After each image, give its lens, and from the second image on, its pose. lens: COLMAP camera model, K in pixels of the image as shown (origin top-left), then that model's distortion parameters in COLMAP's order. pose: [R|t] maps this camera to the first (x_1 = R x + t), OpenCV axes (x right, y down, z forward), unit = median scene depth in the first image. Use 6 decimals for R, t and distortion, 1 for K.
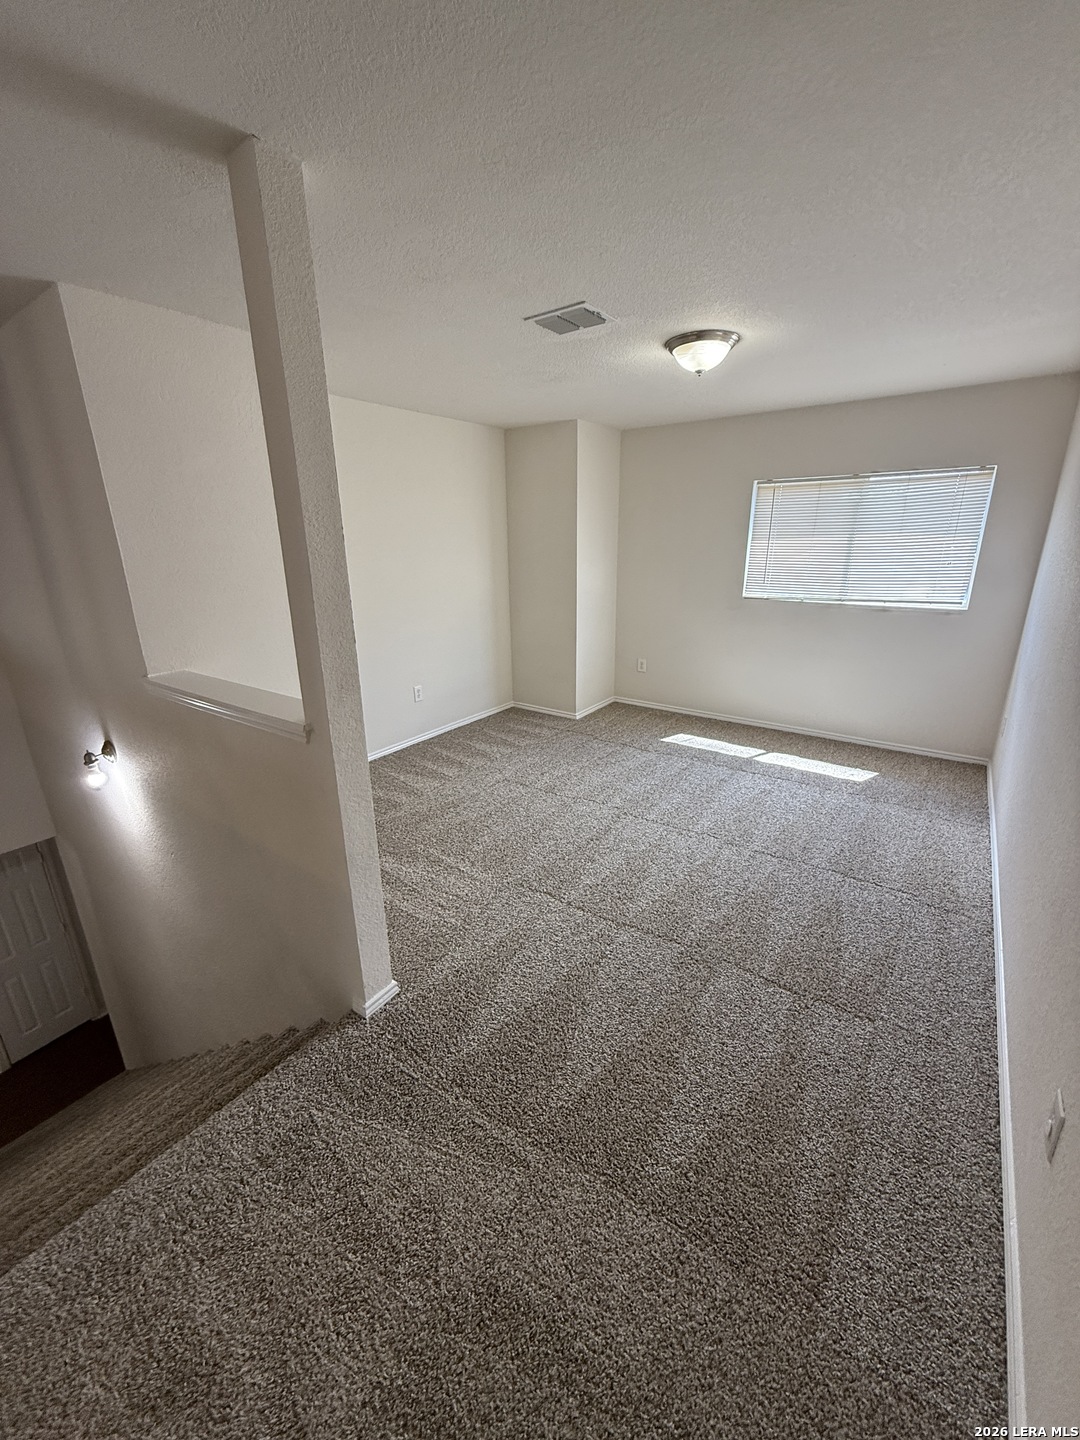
lens RADIAL K [[575.9, 0, 538.0], [0, 575.9, 716.0], [0, 0, 1]] dist [-0.000330, -0.000247]
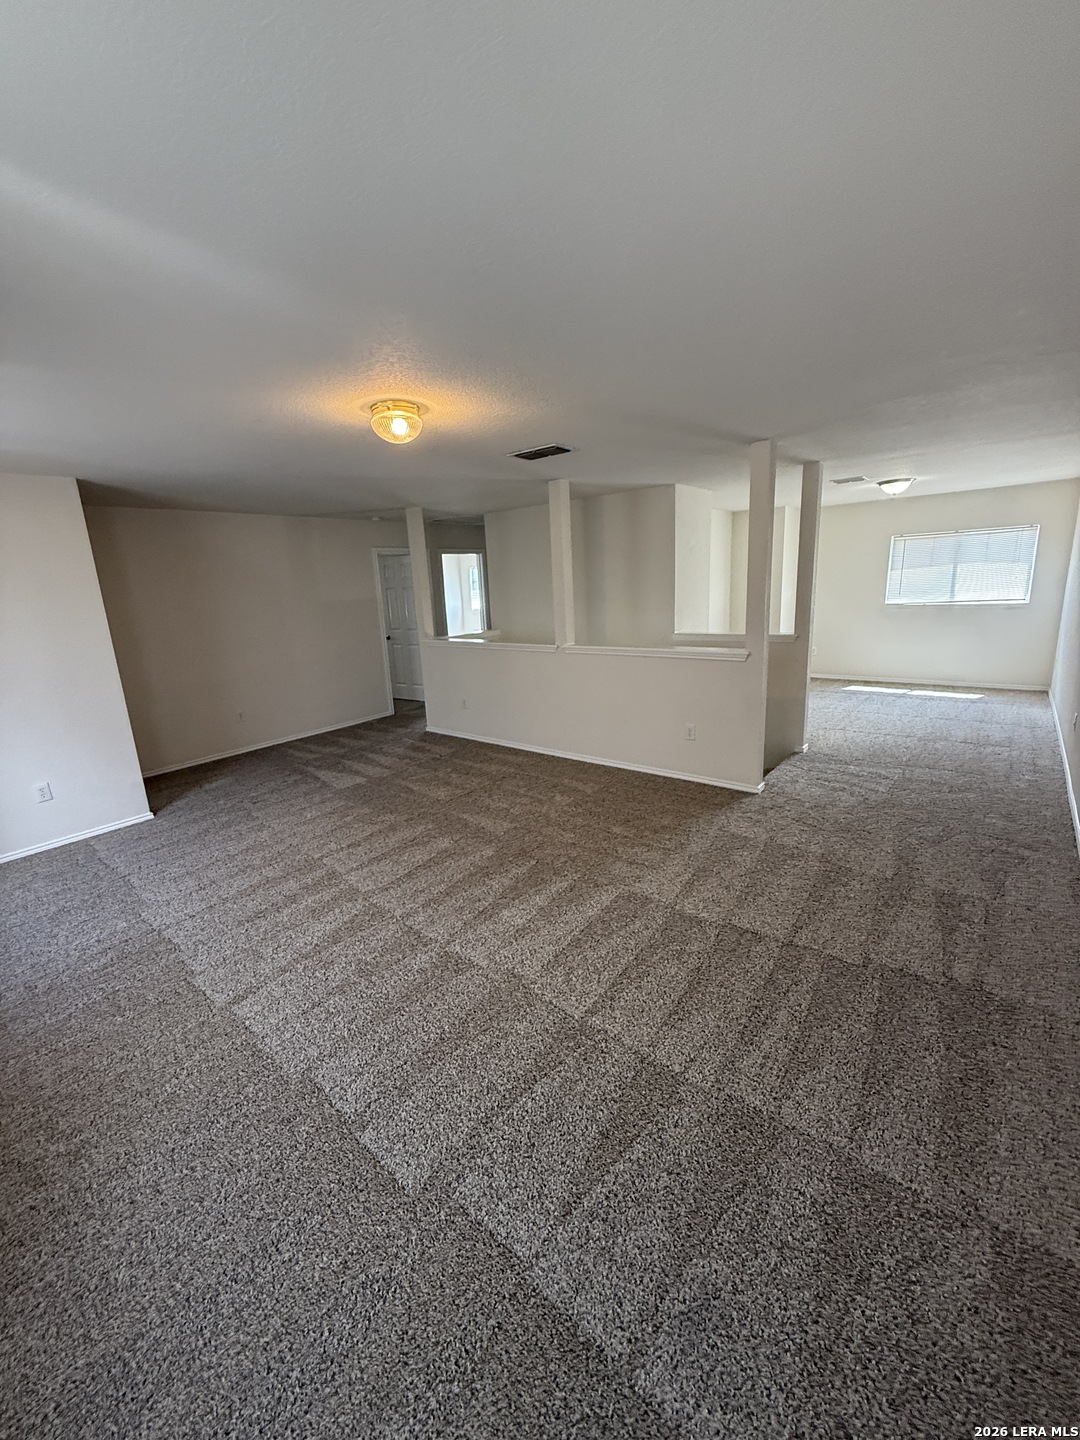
lens RADIAL K [[575.9, 0, 538.0], [0, 575.9, 716.0], [0, 0, 1]] dist [-0.000330, -0.000247]
pose [[0.997602, -0.033081, -0.060795, -0.703899], [0.028300, 0.996561, -0.077880, 0.278196], [0.063162, 0.075972, 0.995107, -0.883322]]
